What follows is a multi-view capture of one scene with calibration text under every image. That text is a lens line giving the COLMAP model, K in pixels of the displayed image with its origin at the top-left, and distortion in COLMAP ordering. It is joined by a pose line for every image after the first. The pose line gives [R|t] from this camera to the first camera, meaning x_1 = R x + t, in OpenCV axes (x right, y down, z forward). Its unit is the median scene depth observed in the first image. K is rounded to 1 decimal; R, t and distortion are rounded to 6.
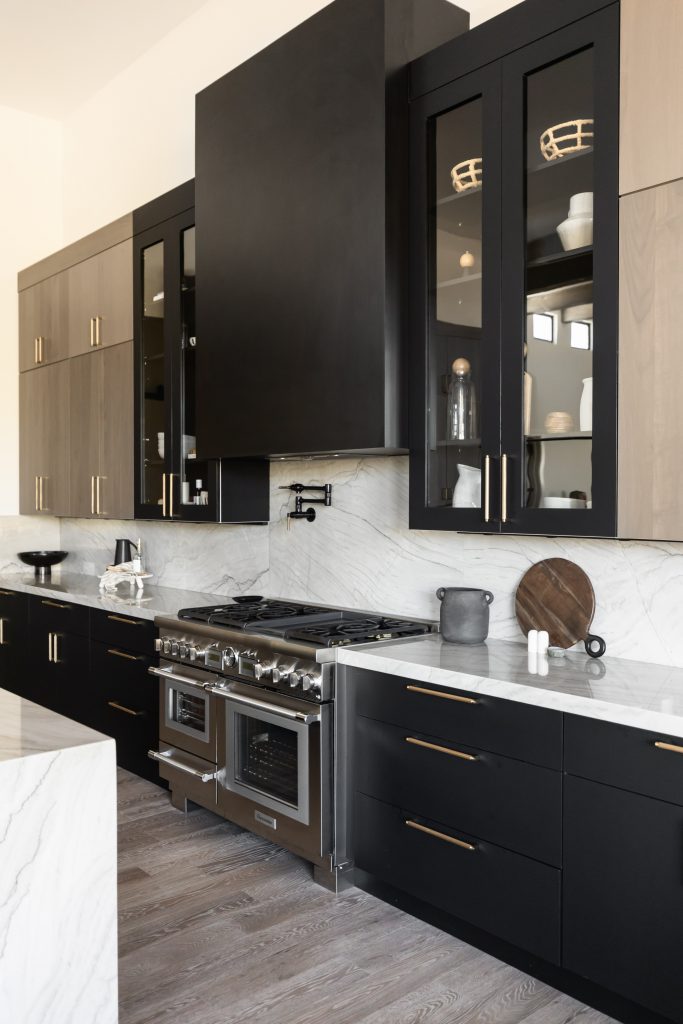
lens RADIAL K [[859.1, 0, 341.5], [0, 859.1, 512.0], [0, 0, 1]] dist [-0.008148, -0.004030]
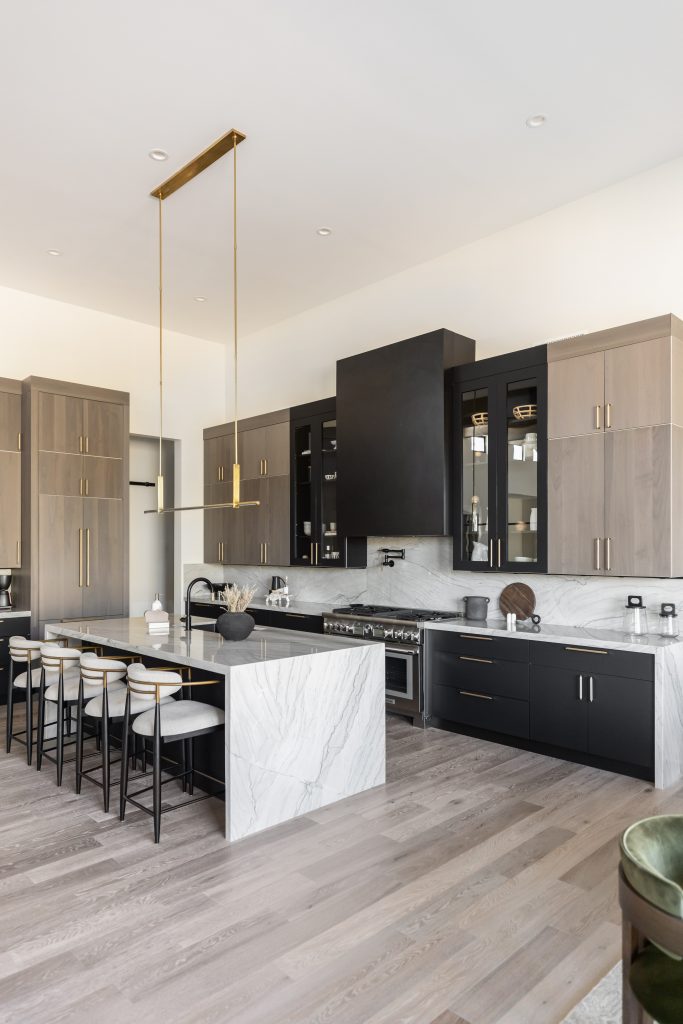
lens RADIAL K [[637.7, 0, 340.2], [0, 637.7, 547.2], [0, 0, 1]] dist [0.002738, 0.001306]
pose [[0.998510, -0.001010, 0.054562, -0.312501], [0.001960, 0.999848, -0.017348, -0.012690], [-0.054537, 0.017429, 0.998360, -0.674583]]
